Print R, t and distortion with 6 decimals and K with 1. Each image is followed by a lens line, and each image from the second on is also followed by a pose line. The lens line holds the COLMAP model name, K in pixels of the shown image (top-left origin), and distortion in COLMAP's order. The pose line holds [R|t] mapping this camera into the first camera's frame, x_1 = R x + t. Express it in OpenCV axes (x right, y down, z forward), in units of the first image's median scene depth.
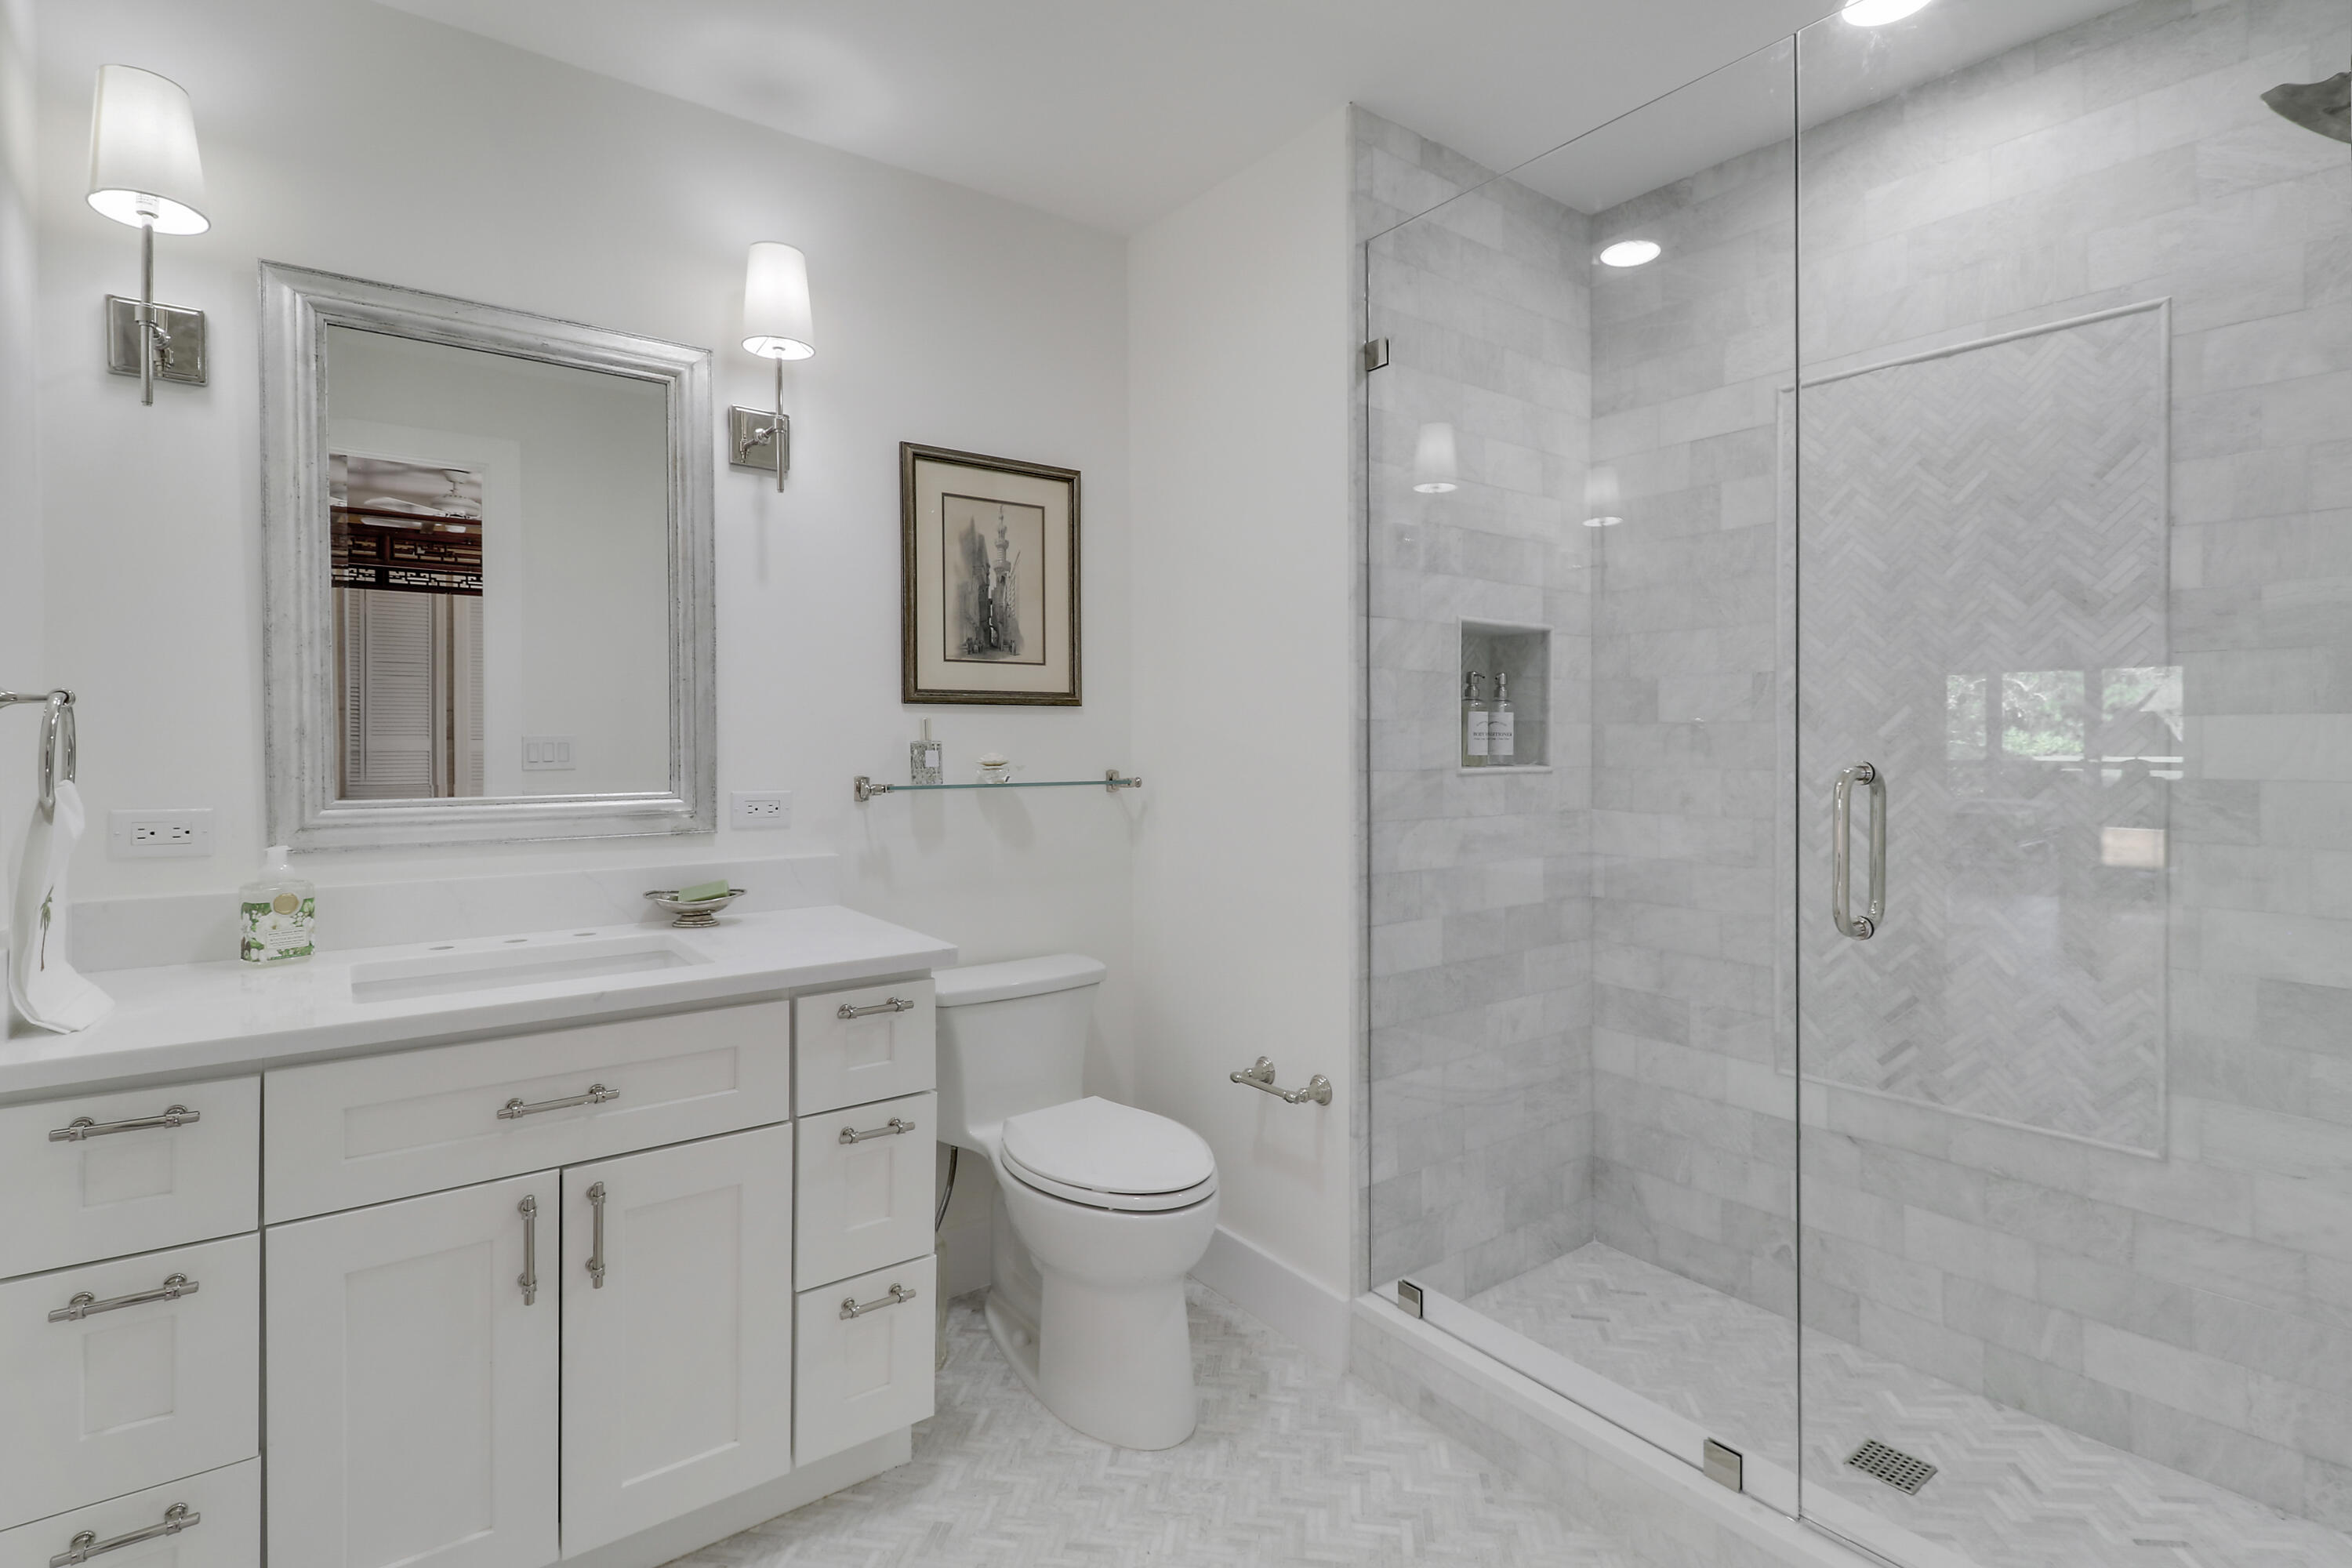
lens RADIAL K [[1111.5, 0, 1176.5], [0, 1111.5, 759.8], [0, 0, 1]] dist [0.006304, -0.017333]
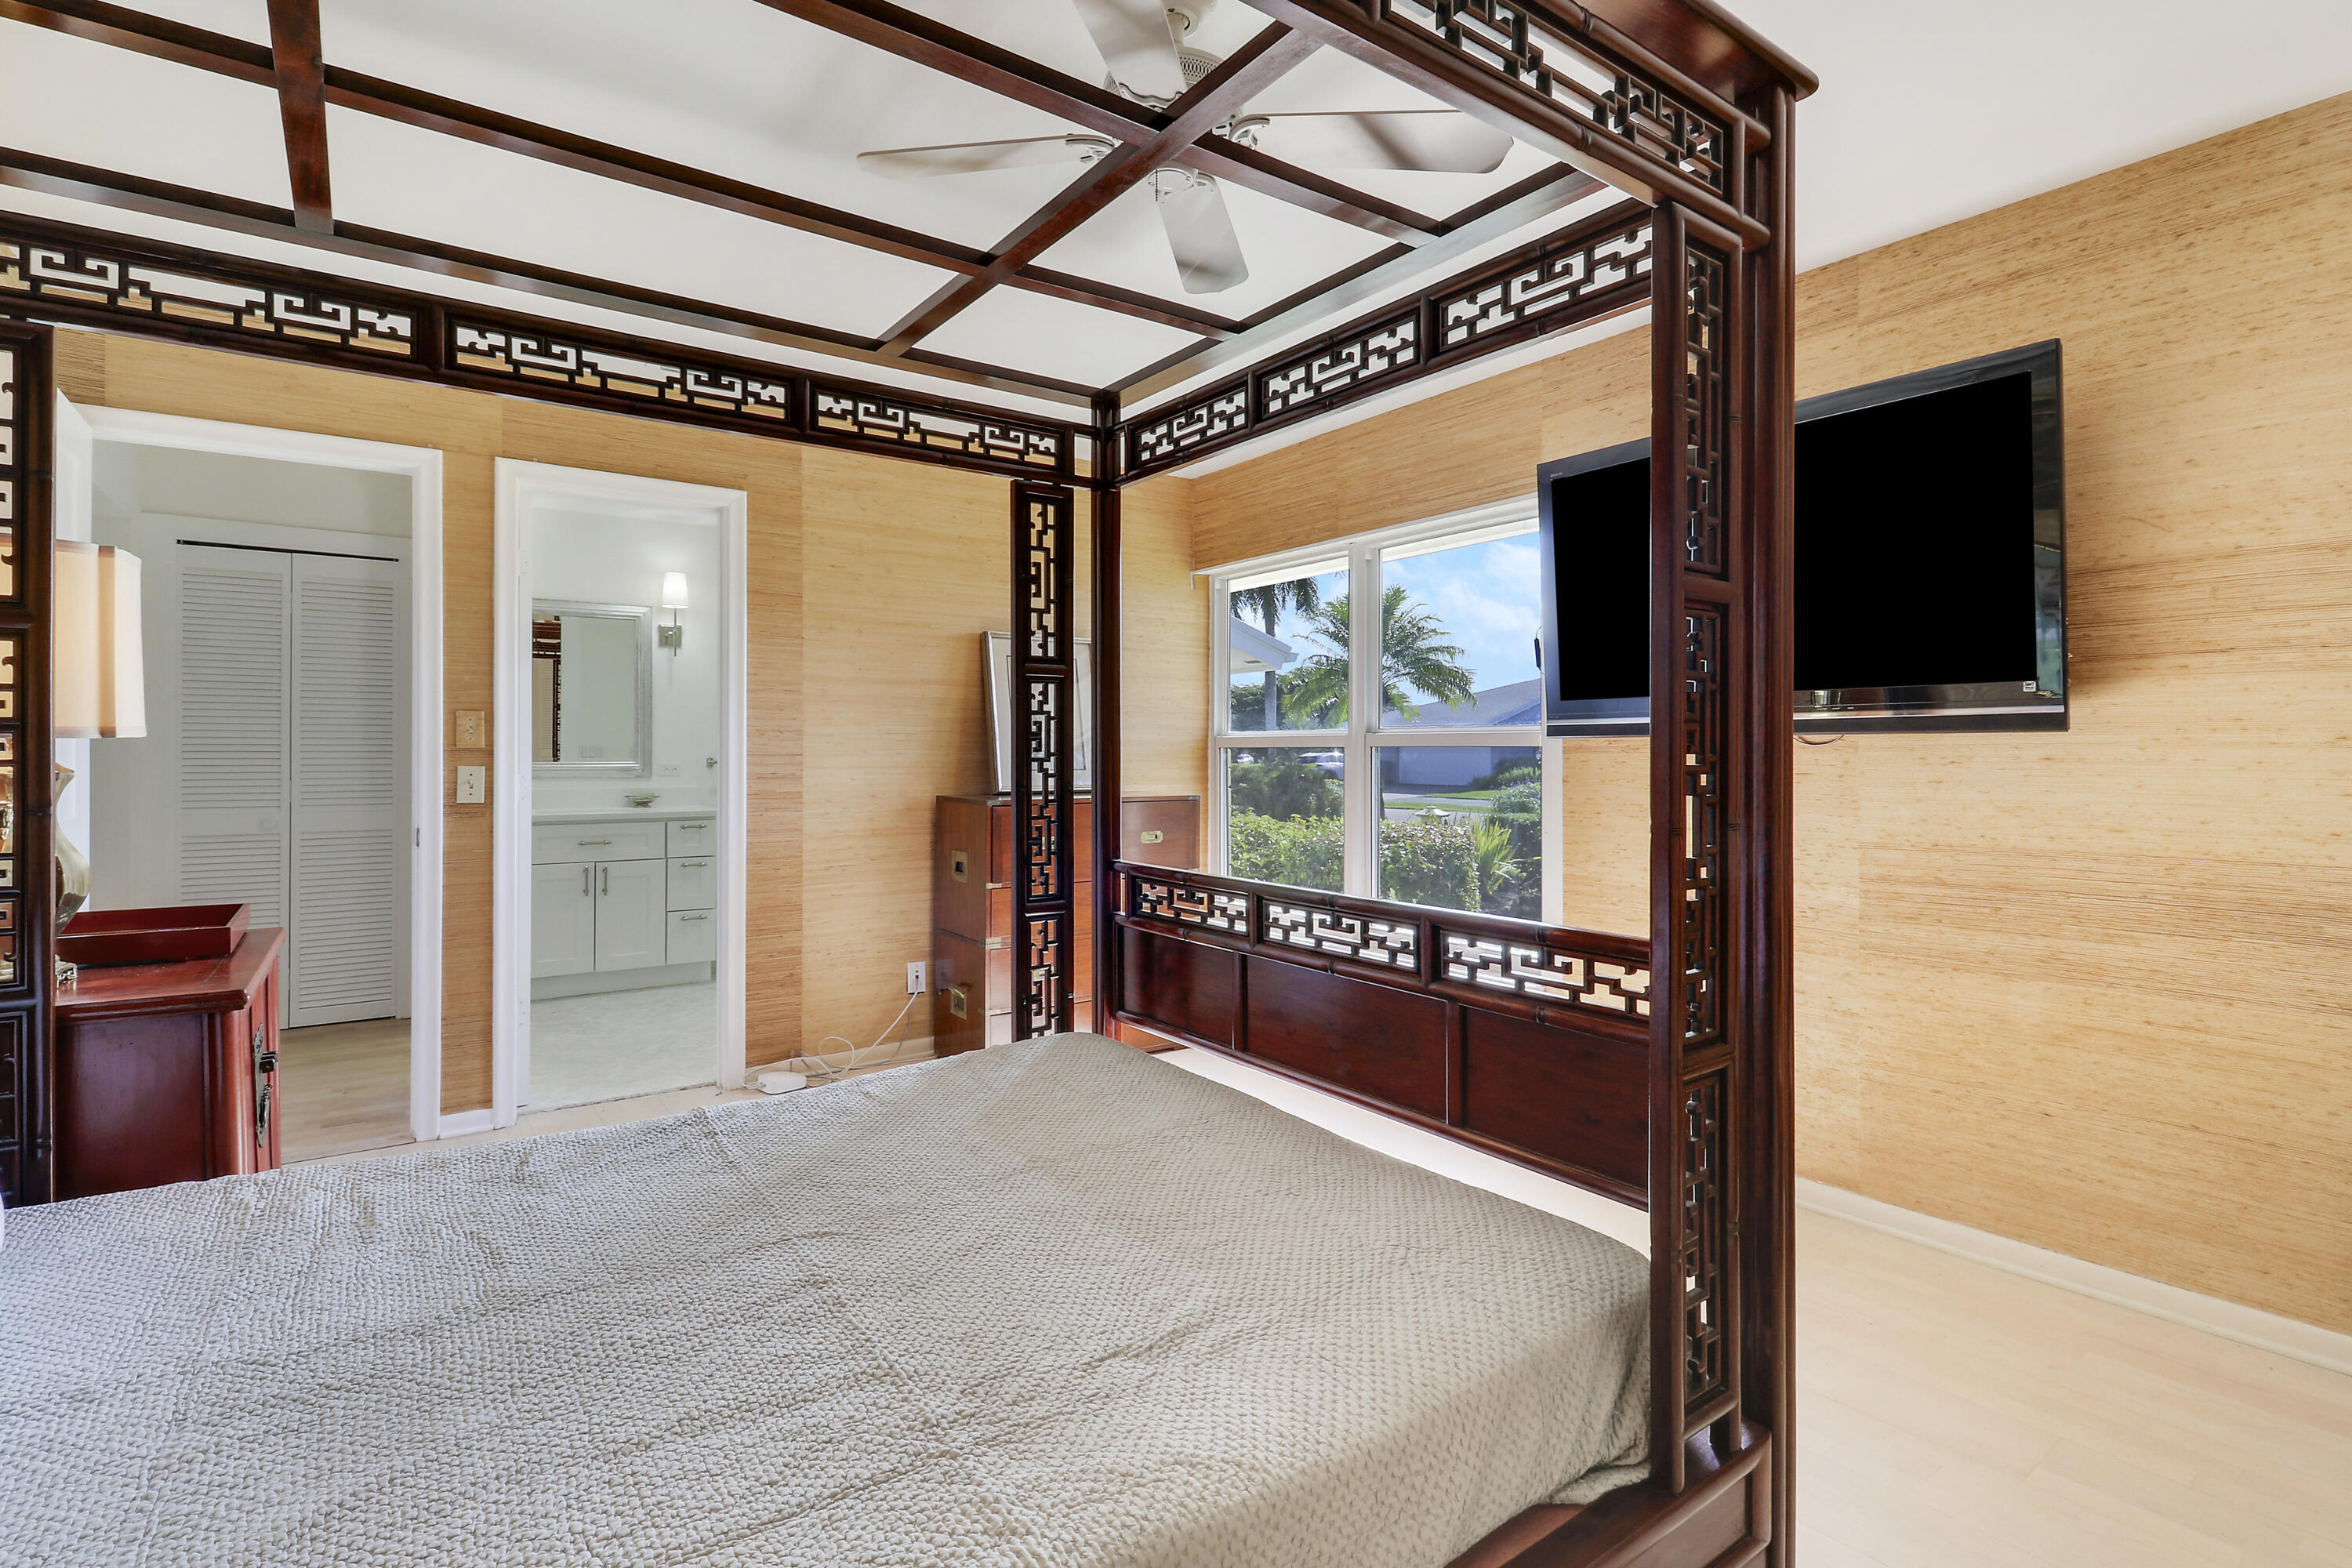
lens RADIAL K [[1111.5, 0, 1176.5], [0, 1111.5, 759.8], [0, 0, 1]] dist [0.006304, -0.017333]
pose [[0.999807, 0.004039, -0.019224, 0.995610], [-0.004387, 0.999827, -0.018088, 0.070703], [0.019148, 0.018168, 0.999652, -1.835169]]
